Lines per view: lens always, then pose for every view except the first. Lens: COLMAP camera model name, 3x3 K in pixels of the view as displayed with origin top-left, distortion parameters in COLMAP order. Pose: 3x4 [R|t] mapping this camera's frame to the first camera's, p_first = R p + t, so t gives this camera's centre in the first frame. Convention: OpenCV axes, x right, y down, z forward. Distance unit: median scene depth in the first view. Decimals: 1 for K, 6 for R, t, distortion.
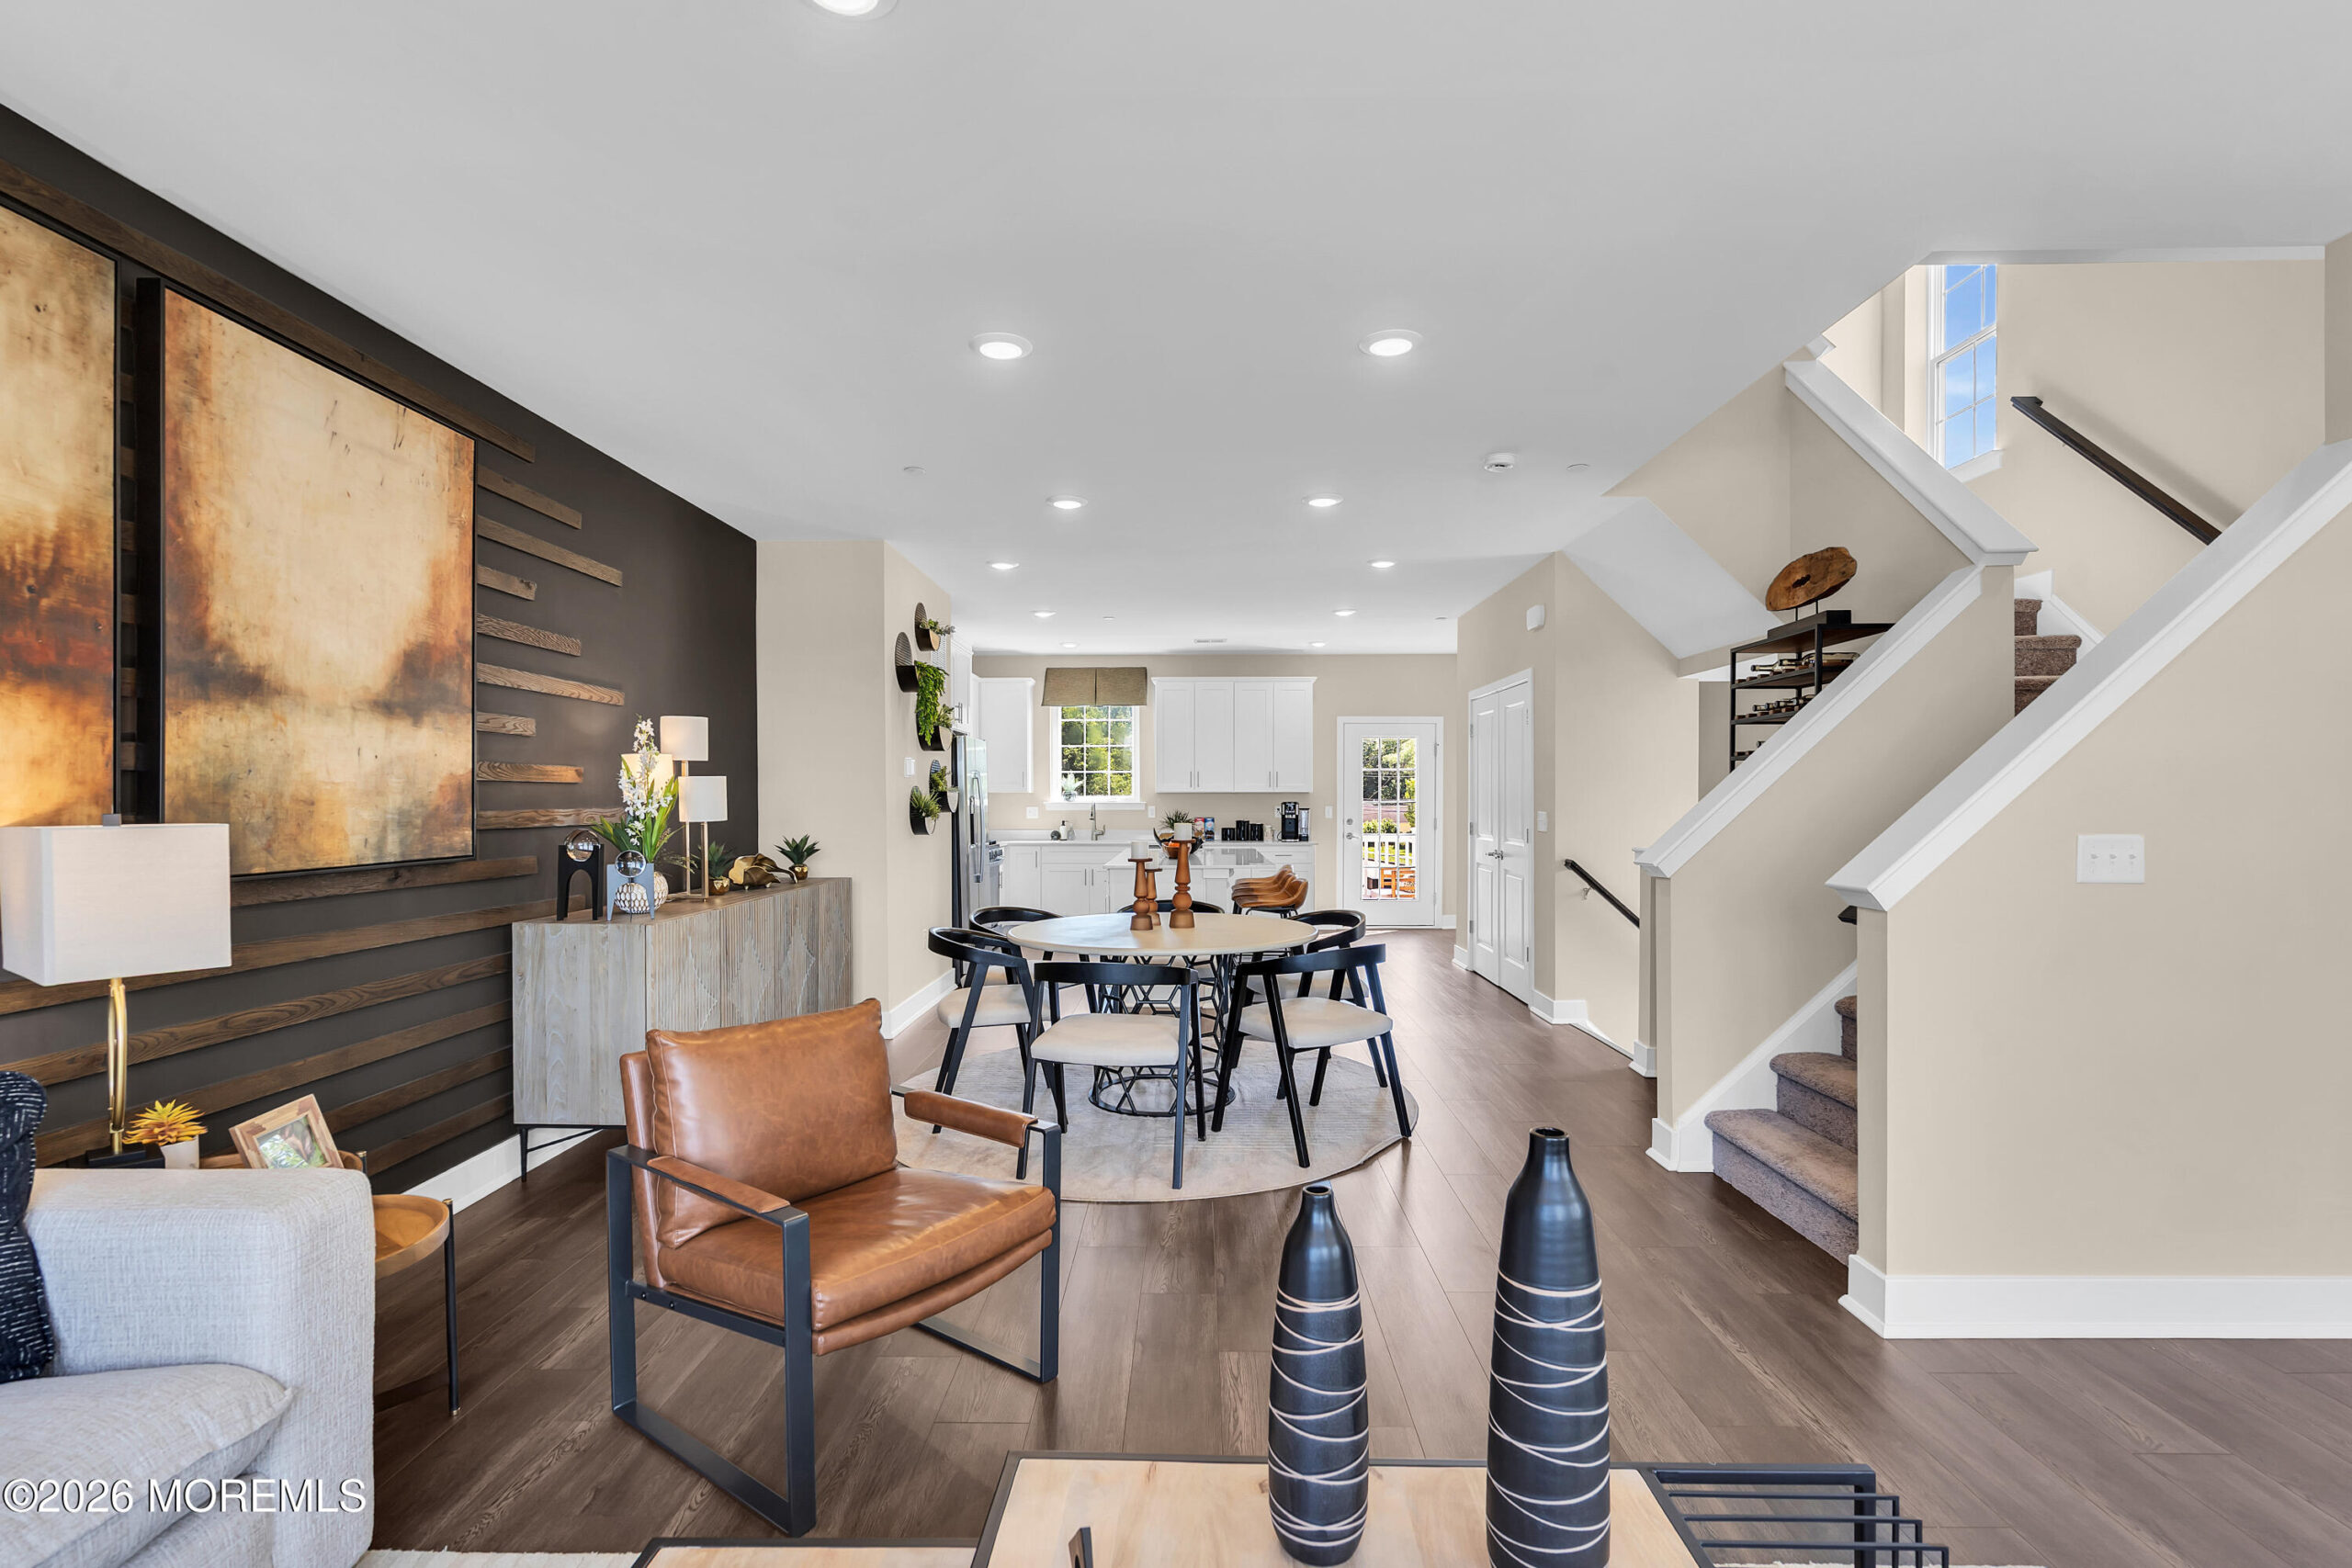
lens RADIAL K [[1074.1, 0, 1176.2], [0, 1074.1, 807.9], [0, 0, 1]] dist [-0.002839, 0.001131]
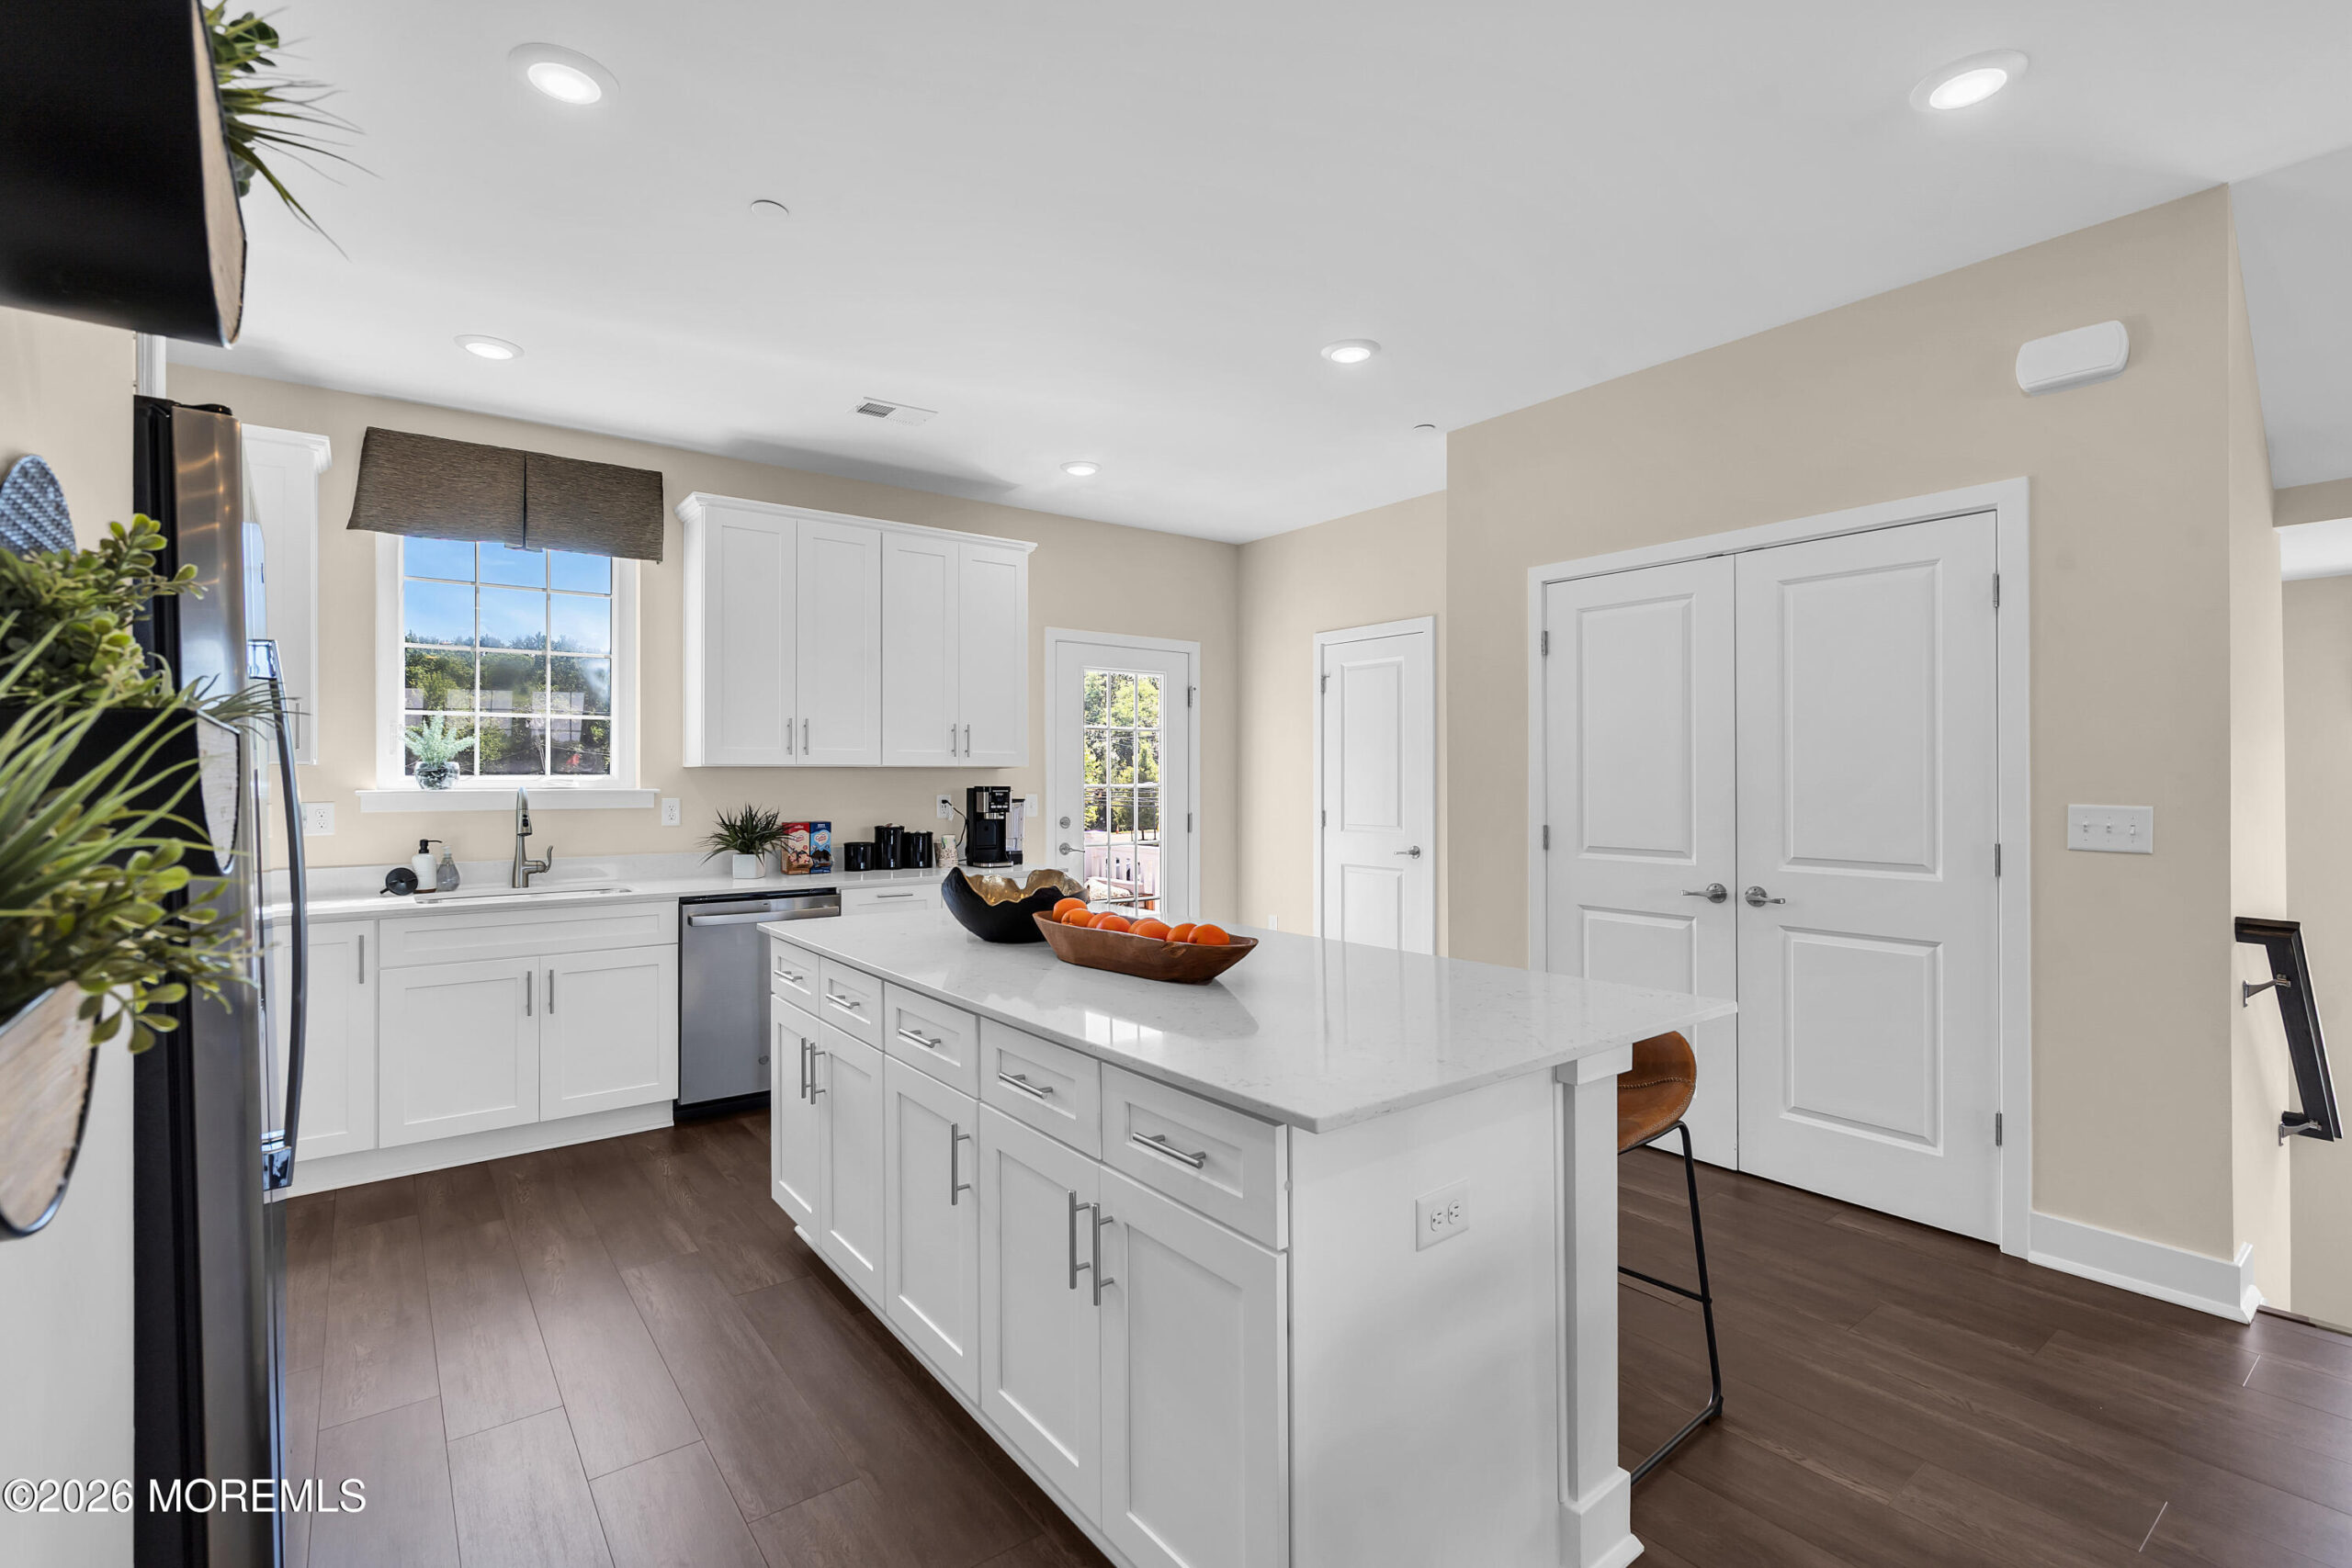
lens RADIAL K [[1074.1, 0, 1170.8], [0, 1074.1, 783.7], [0, 0, 1]] dist [-0.002839, 0.001131]
pose [[0.787809, -0.004544, 0.615903, -0.223215], [0.007571, 0.999969, -0.002307, -0.008595], [-0.615873, 0.006480, 0.787819, 0.925369]]
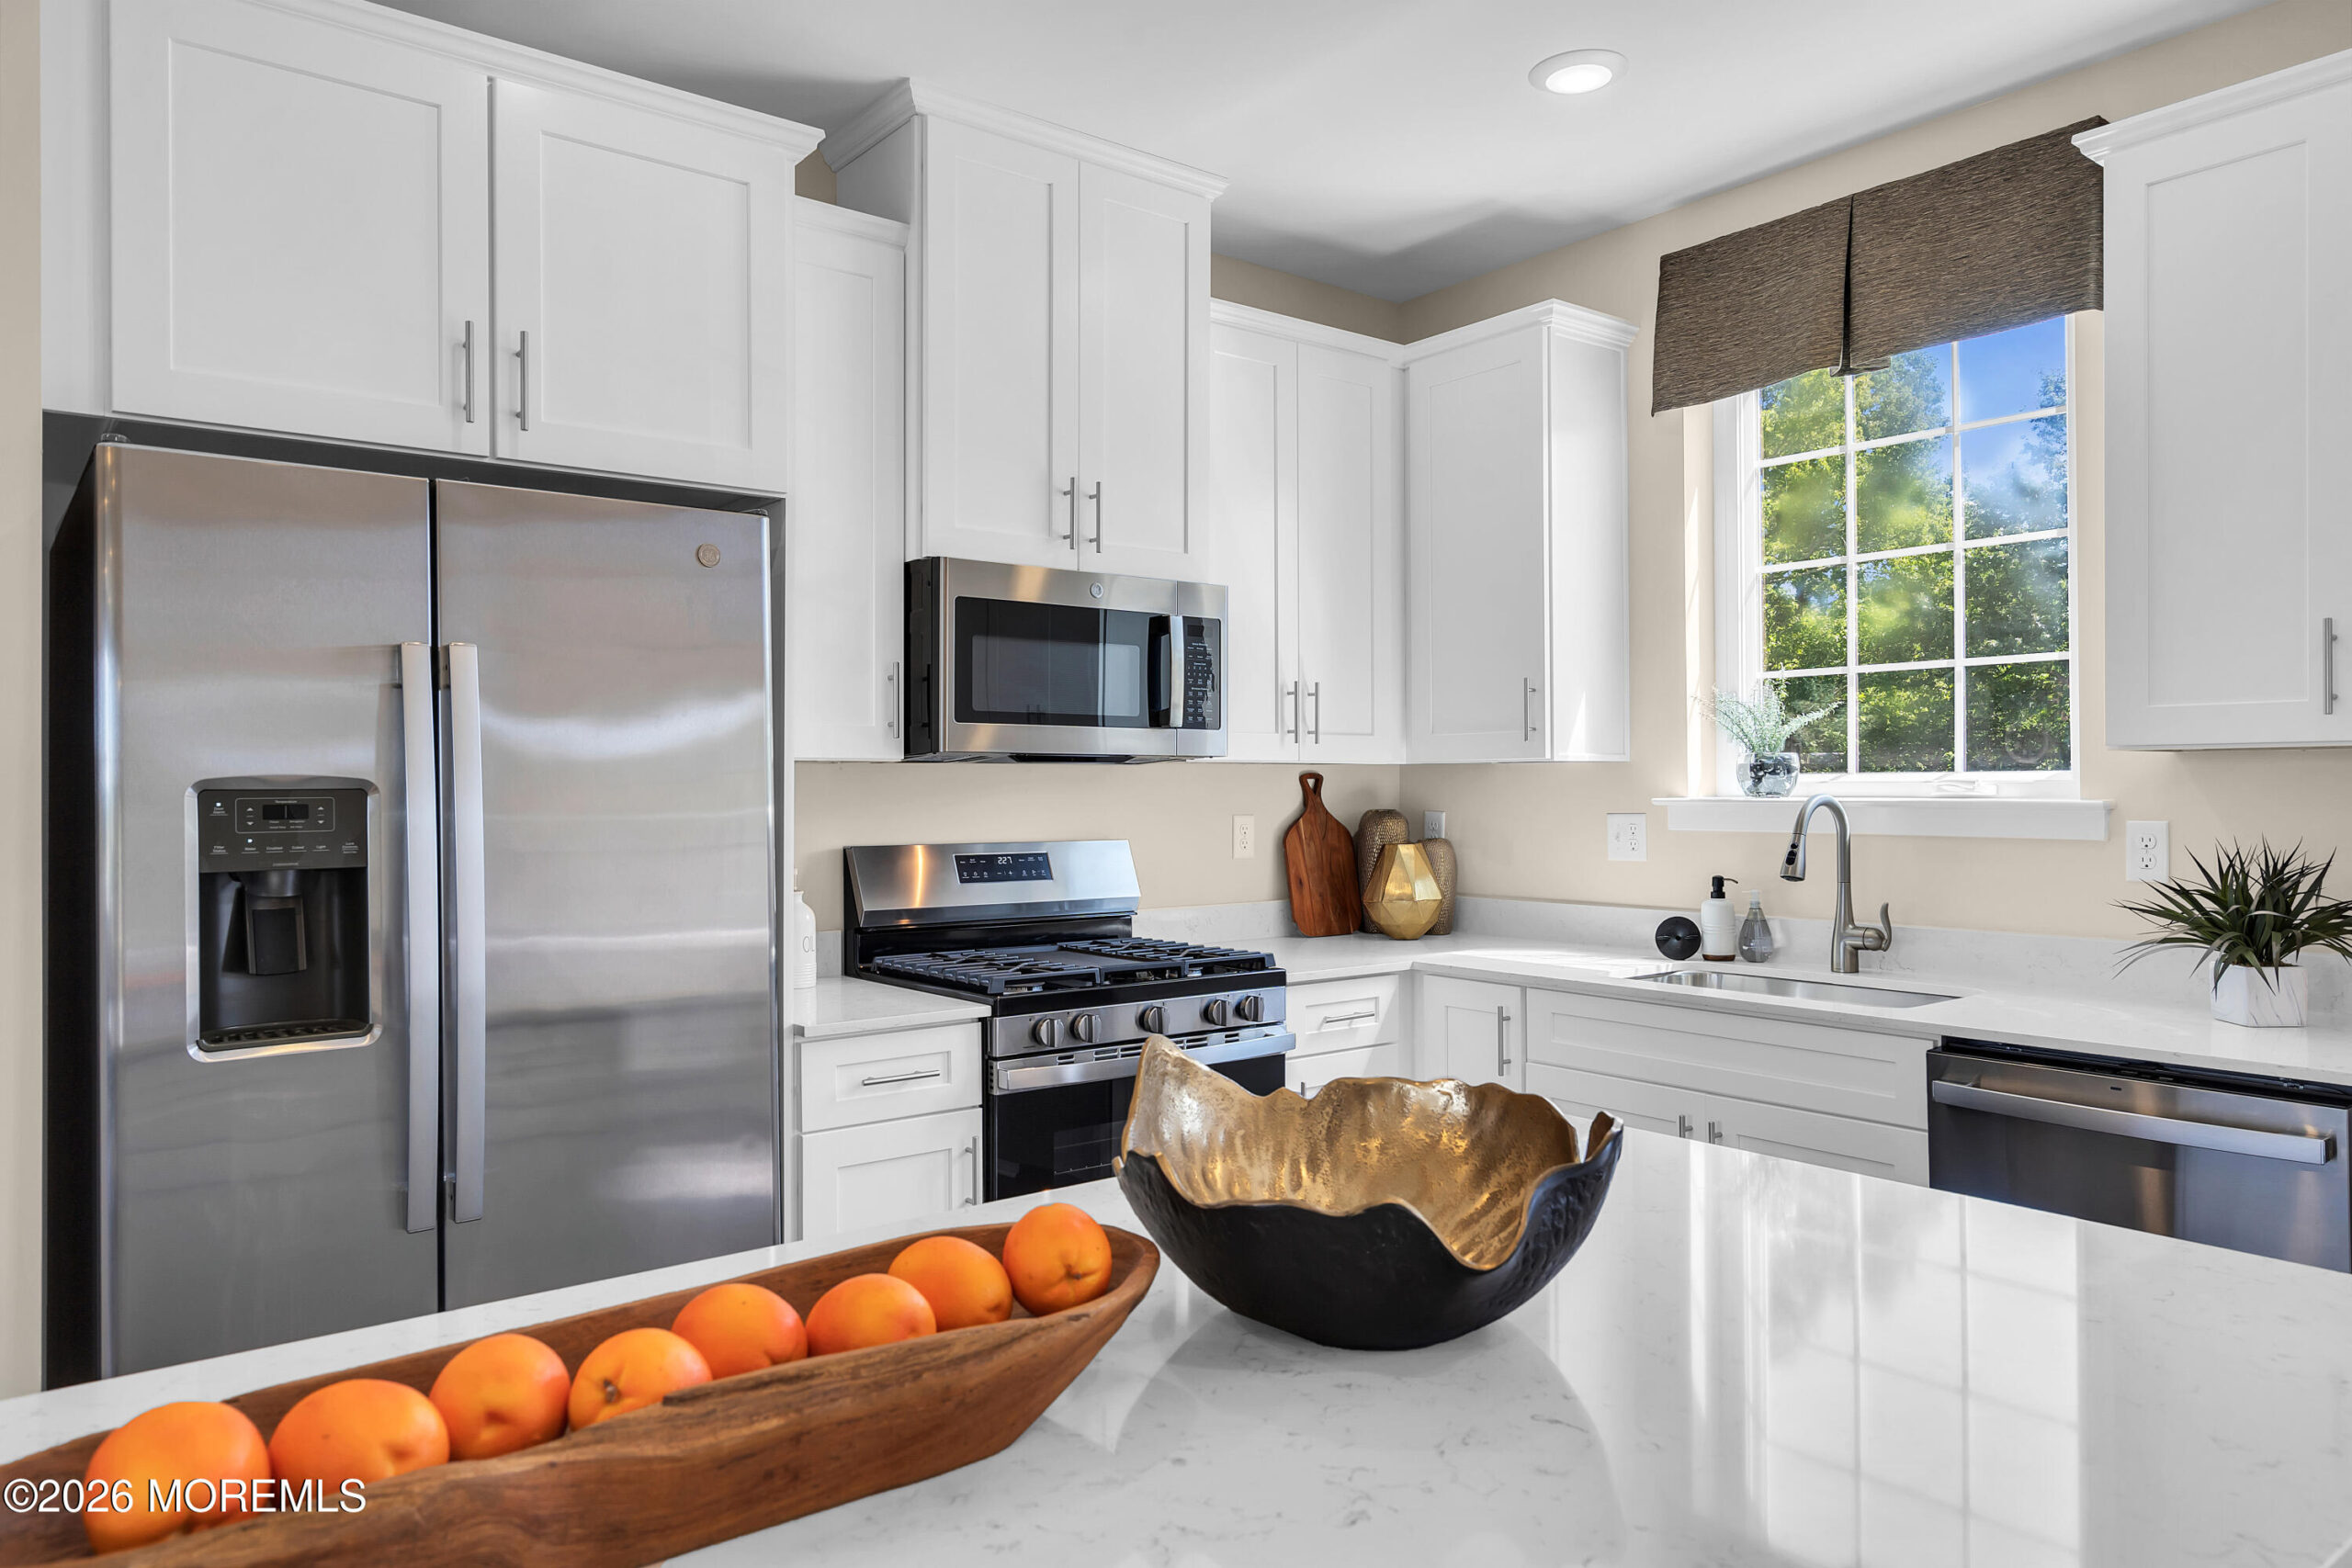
lens RADIAL K [[1533.0, 0, 1182.0], [0, 1533.0, 777.0], [0, 0, 1]] dist [0.007297, 0.001950]
pose [[0.630305, -0.007375, -0.776313, 0.144090], [-0.002715, 0.999928, -0.011704, -0.010256], [0.776343, 0.009485, 0.630239, 1.184018]]
